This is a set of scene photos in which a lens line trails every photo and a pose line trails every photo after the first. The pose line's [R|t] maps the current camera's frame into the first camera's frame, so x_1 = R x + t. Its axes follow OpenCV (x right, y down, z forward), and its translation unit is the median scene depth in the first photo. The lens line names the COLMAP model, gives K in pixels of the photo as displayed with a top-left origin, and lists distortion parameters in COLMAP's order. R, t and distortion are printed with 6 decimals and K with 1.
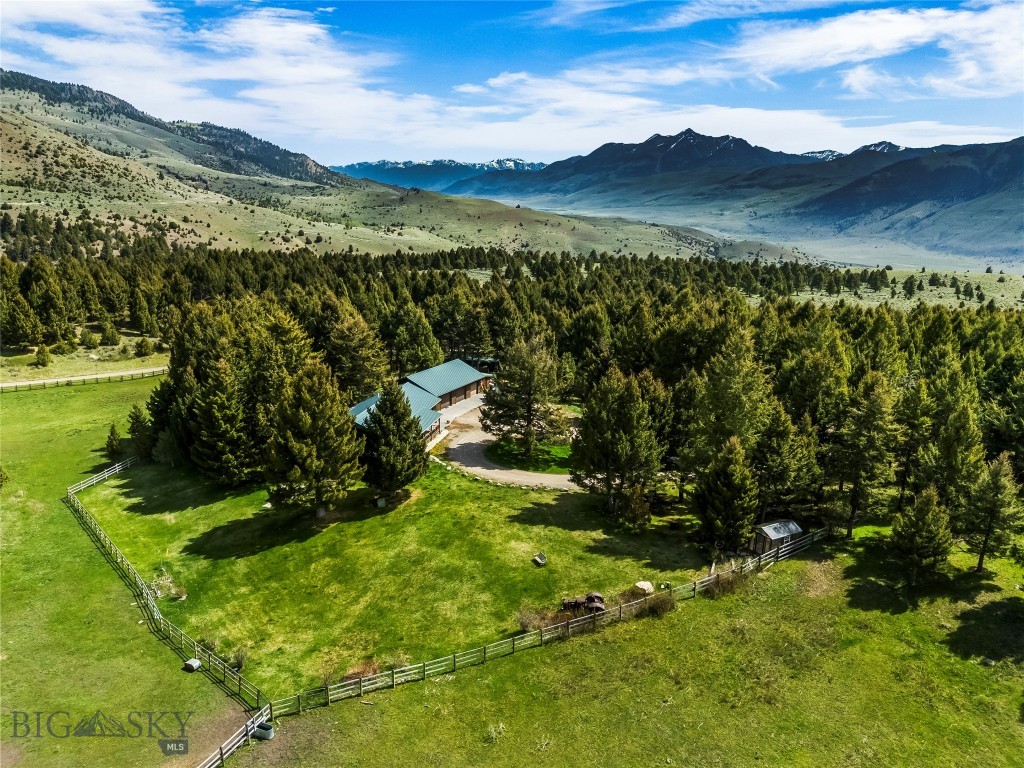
lens RADIAL K [[752.9, 0, 515.2], [0, 752.9, 382.5], [0, 0, 1]] dist [0.062722, -0.060068]
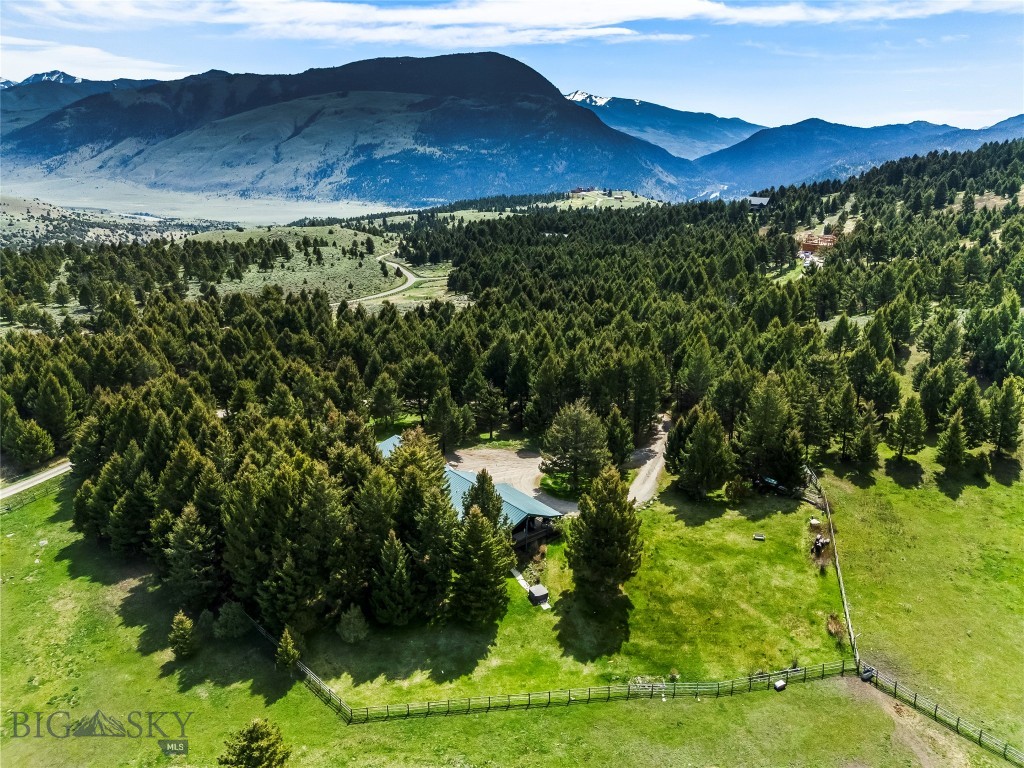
lens RADIAL K [[751.5, 0, 511.1], [0, 751.5, 381.1], [0, 0, 1]] dist [0.070176, -0.078753]
pose [[0.587149, -0.257857, 0.767311, -0.107172], [0.196015, 0.964987, 0.174295, -0.035571], [-0.785388, 0.048068, 0.617135, 0.028458]]
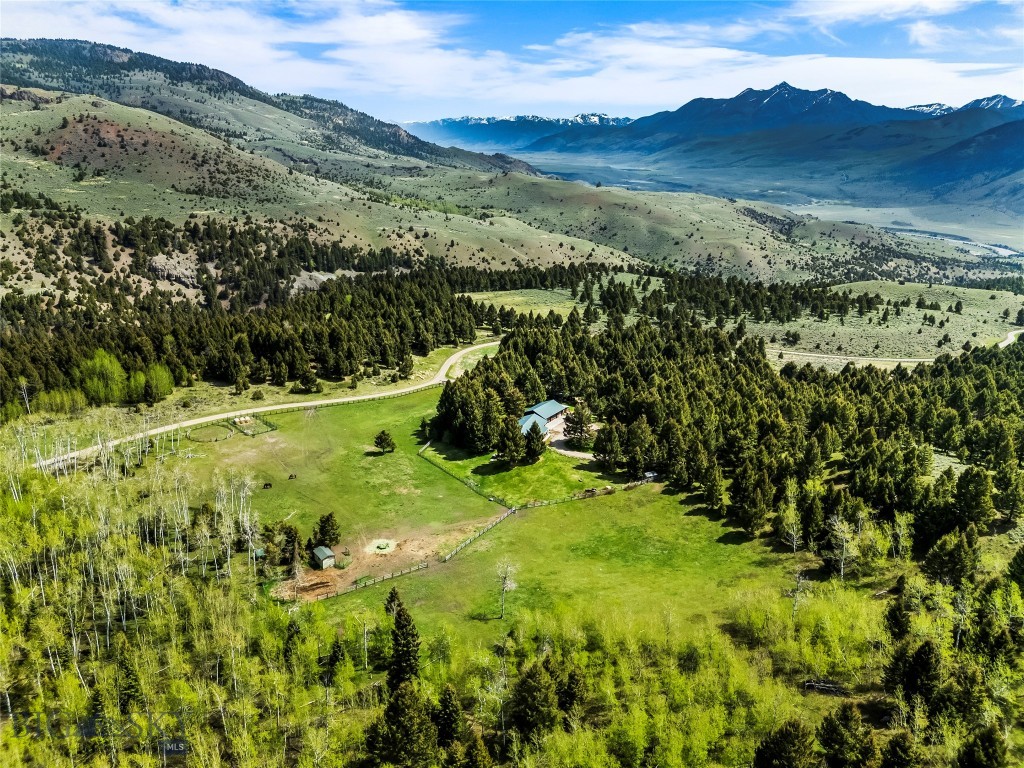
lens RADIAL K [[754.1, 0, 514.2], [0, 754.1, 386.0], [0, 0, 1]] dist [0.063735, -0.062559]
pose [[0.994378, 0.031622, -0.101055, 0.004878], [-0.025614, 0.997857, 0.060209, -0.028546], [0.102742, -0.057282, 0.993057, -0.177161]]
